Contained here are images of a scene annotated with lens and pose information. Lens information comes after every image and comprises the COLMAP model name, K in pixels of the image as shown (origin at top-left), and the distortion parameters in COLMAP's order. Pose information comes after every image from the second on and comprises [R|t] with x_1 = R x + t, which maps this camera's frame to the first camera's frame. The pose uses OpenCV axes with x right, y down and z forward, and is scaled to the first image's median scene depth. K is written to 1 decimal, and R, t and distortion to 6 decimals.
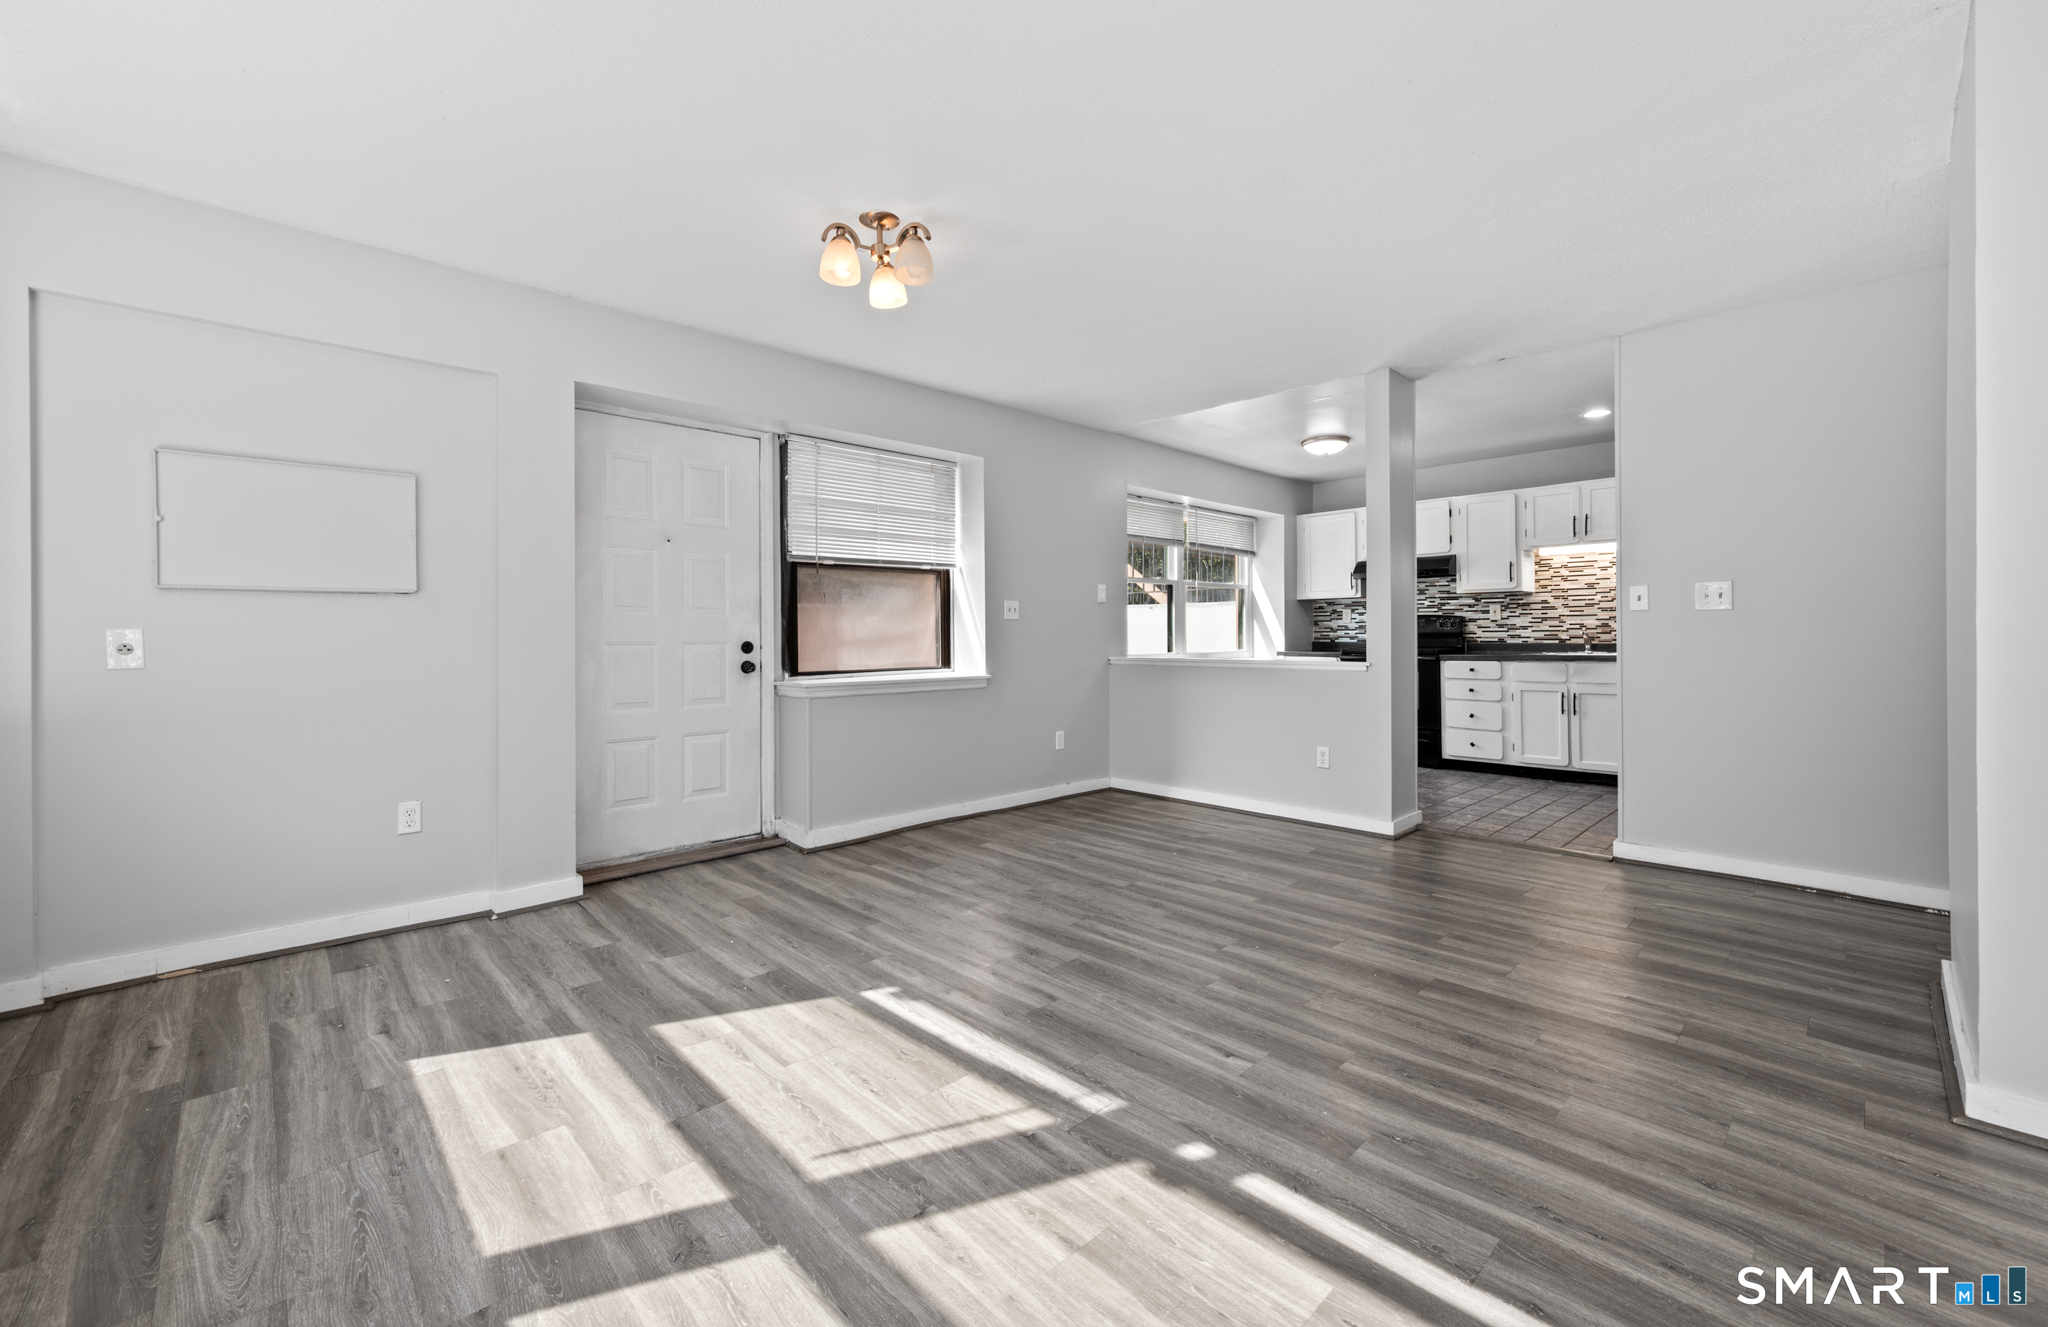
lens RADIAL K [[819.7, 0, 1023.4], [0, 819.7, 633.6], [0, 0, 1]] dist [-0.001293, -0.000234]
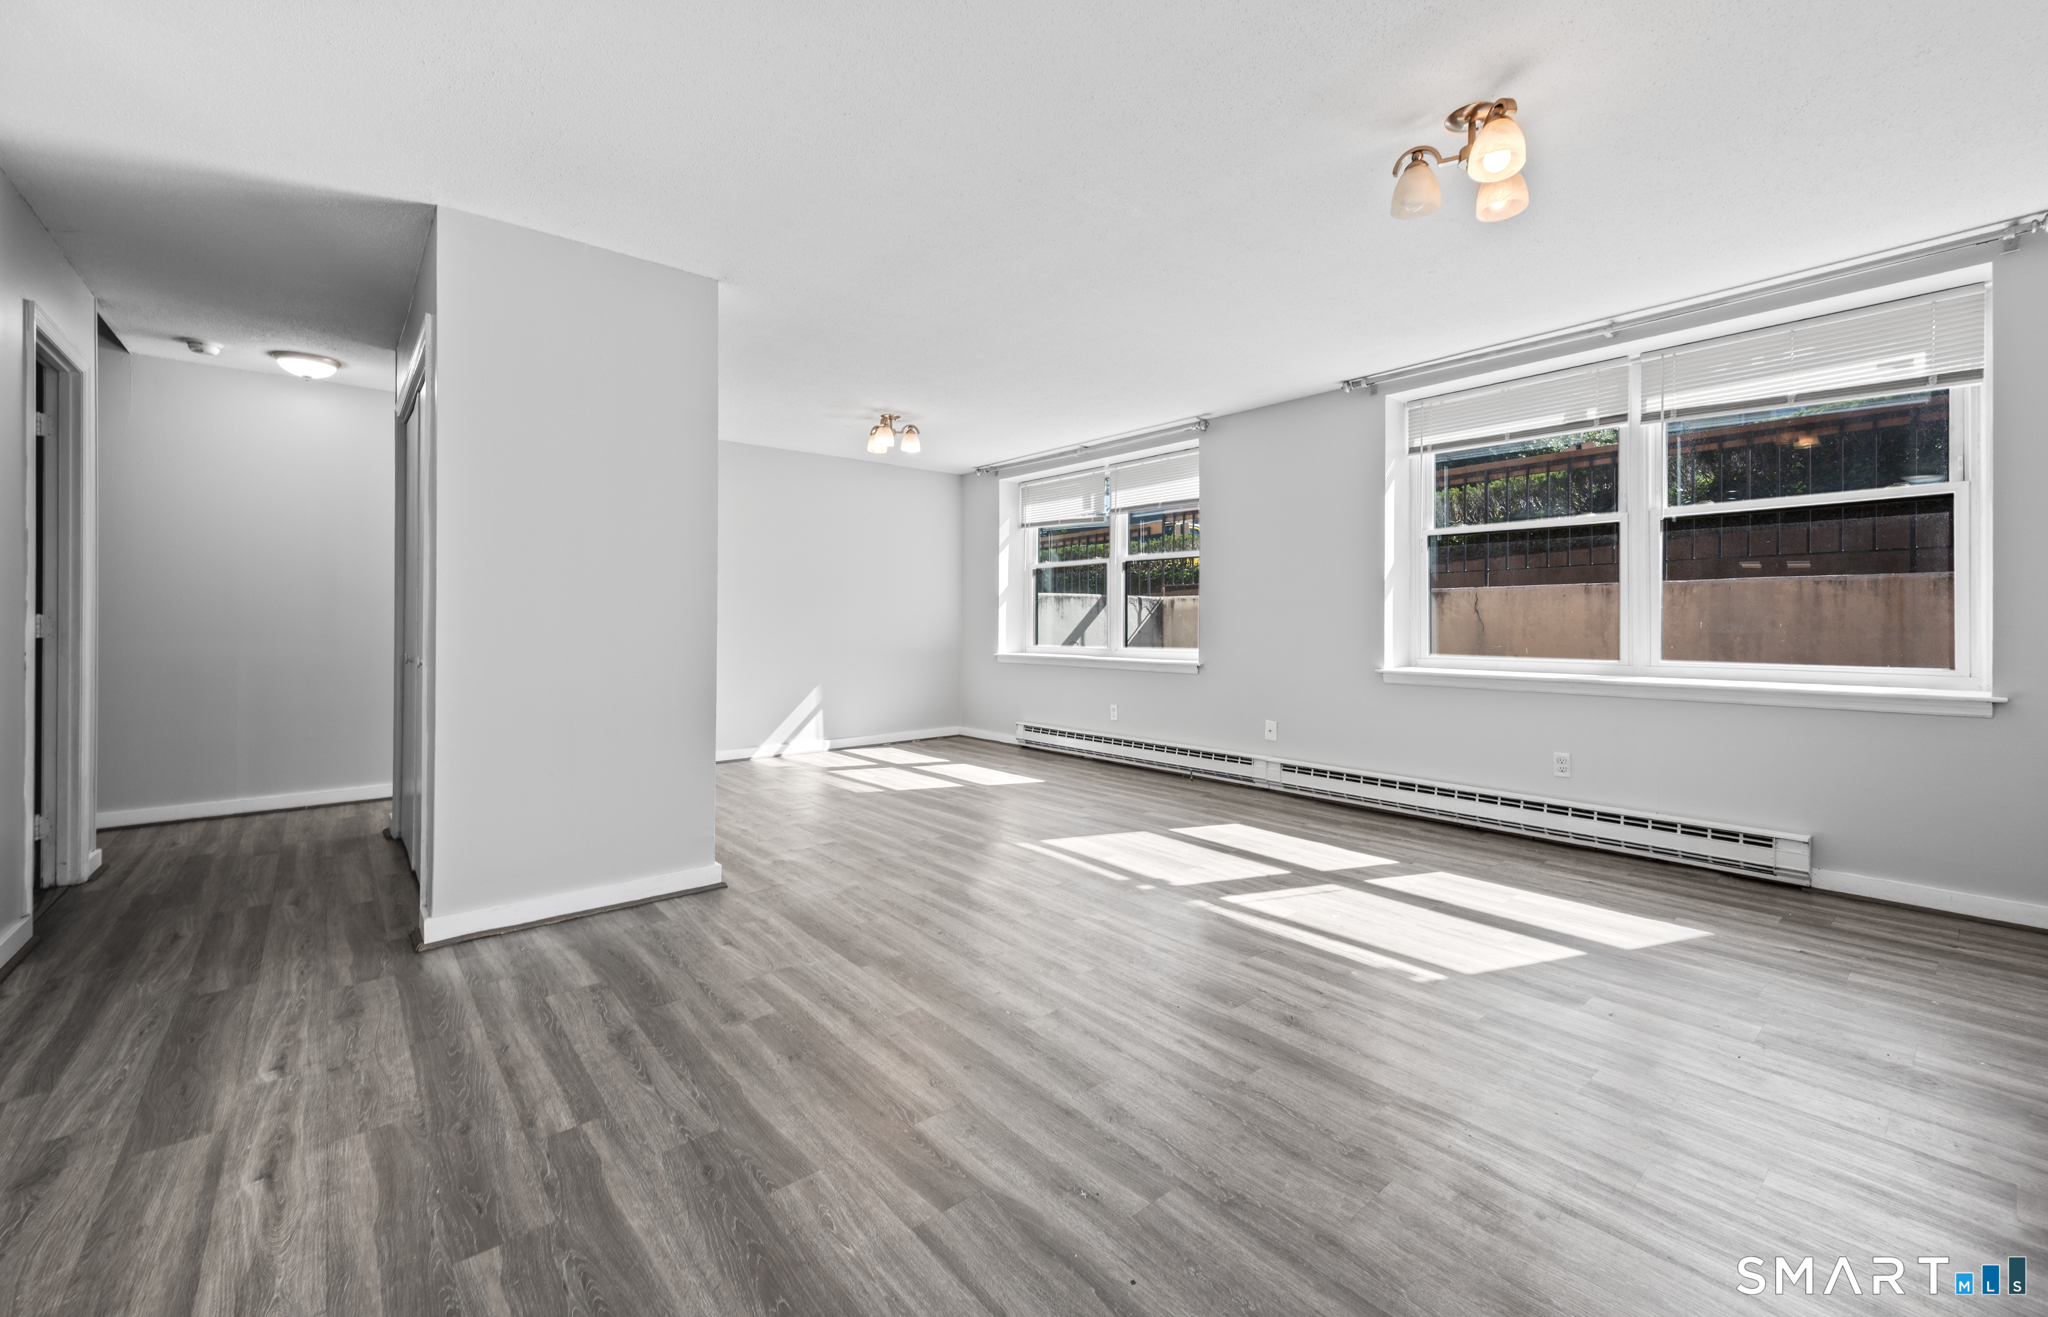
lens RADIAL K [[822.4, 0, 1028.1], [0, 822.4, 623.8], [0, 0, 1]] dist [0.001452, 0.000081]
pose [[-0.997946, 0.005235, 0.063842, 0.173271], [0.005354, 0.999984, 0.001699, 0.001156], [-0.063832, 0.002038, -0.997959, 1.468377]]
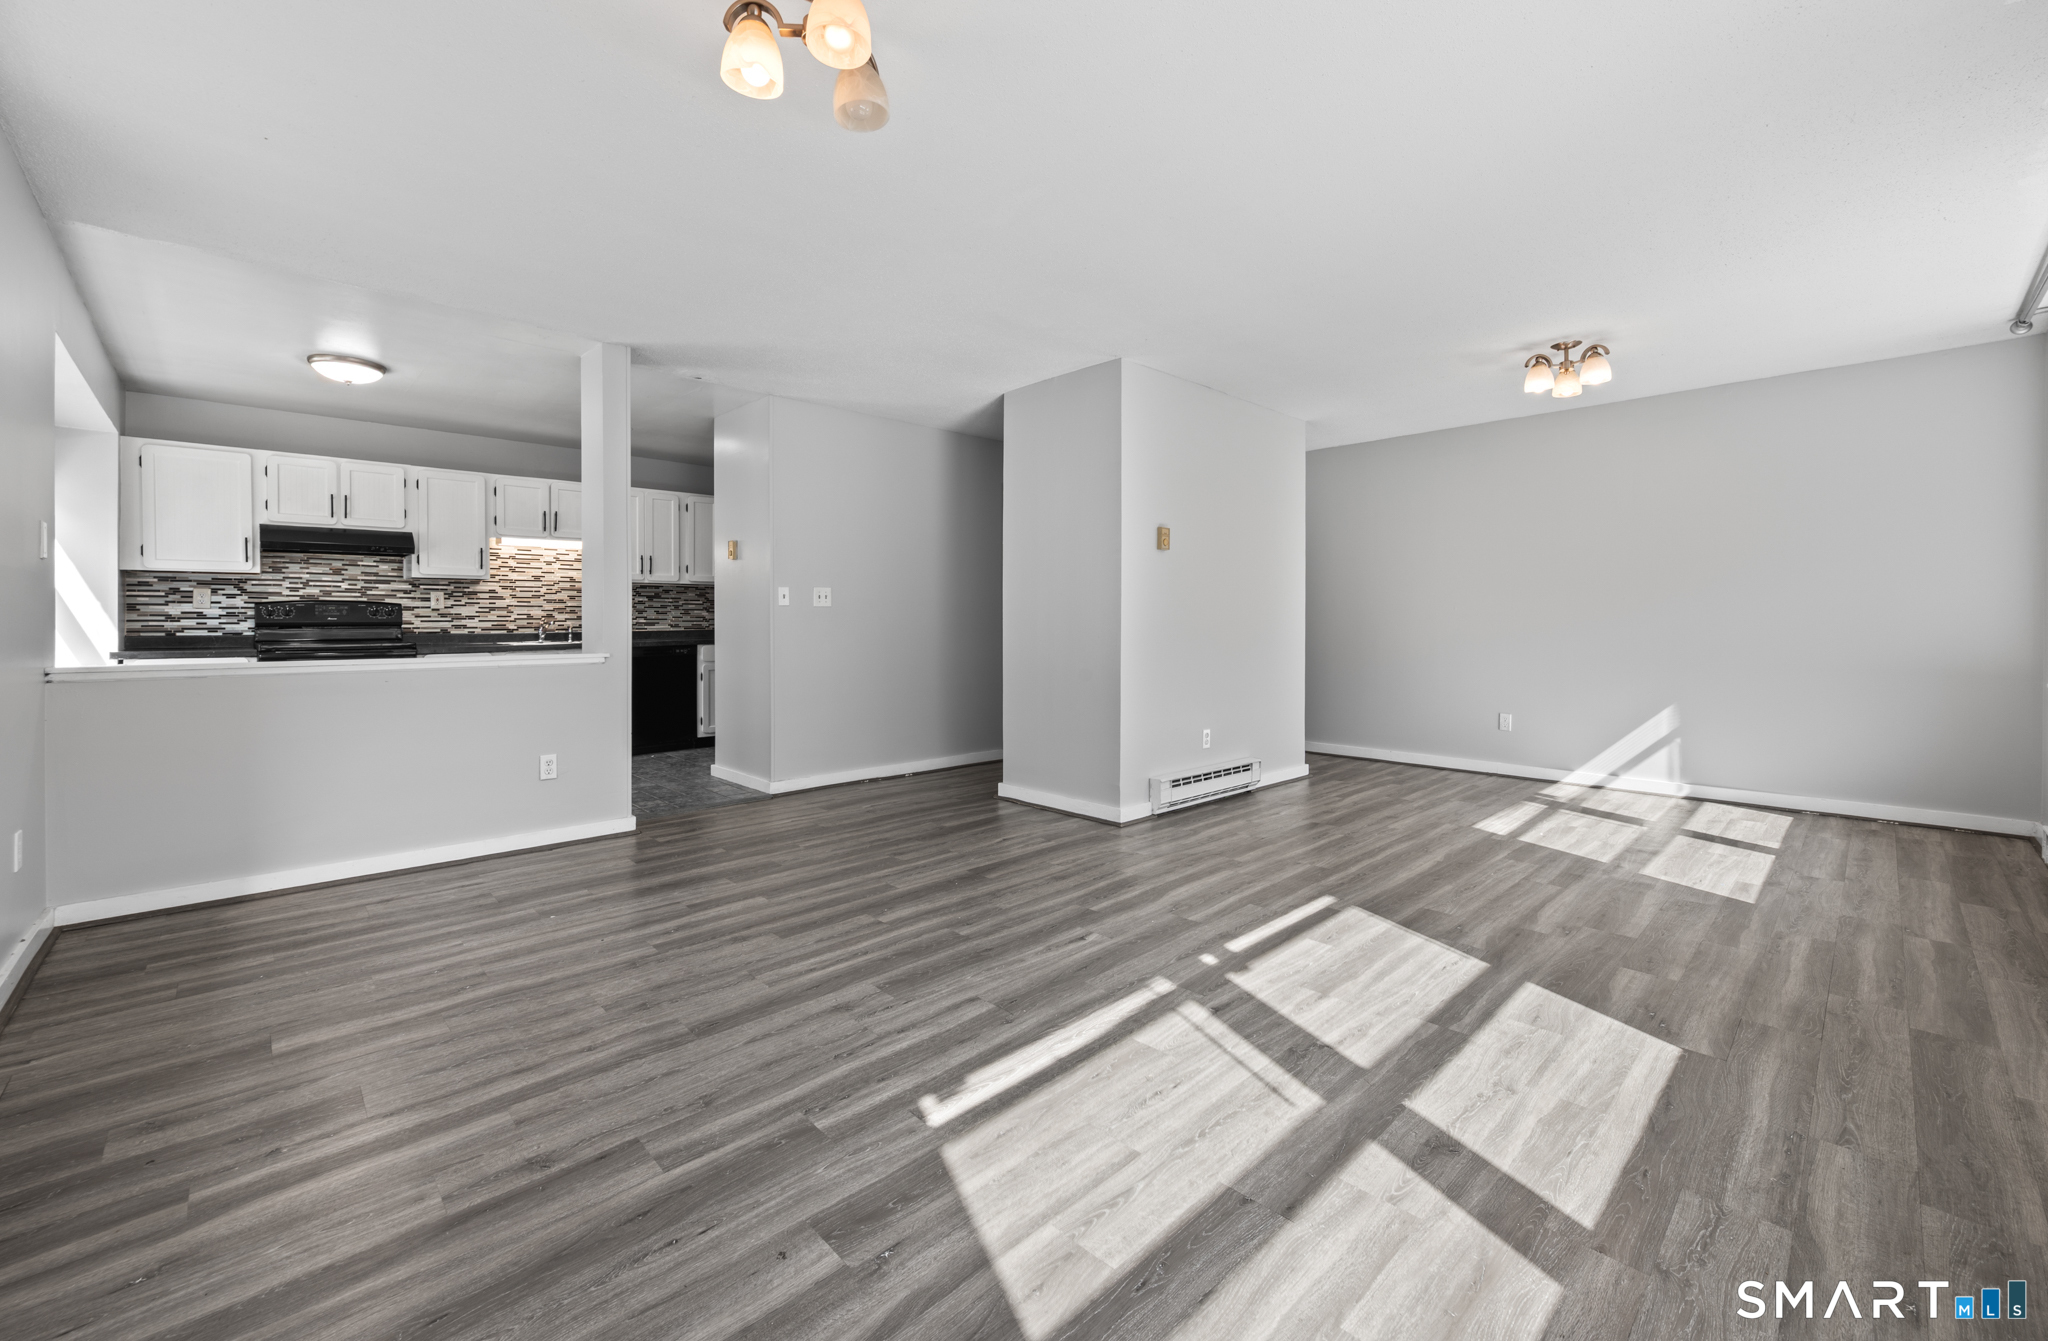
lens RADIAL K [[824.2, 0, 1028.9], [0, 824.2, 623.0], [0, 0, 1]] dist [-0.002383, 0.000018]
pose [[-0.003275, 0.002675, 0.999991, -0.657940], [0.001163, 0.999996, -0.002672, 0.004625], [-0.999994, 0.001154, -0.003278, 0.663316]]
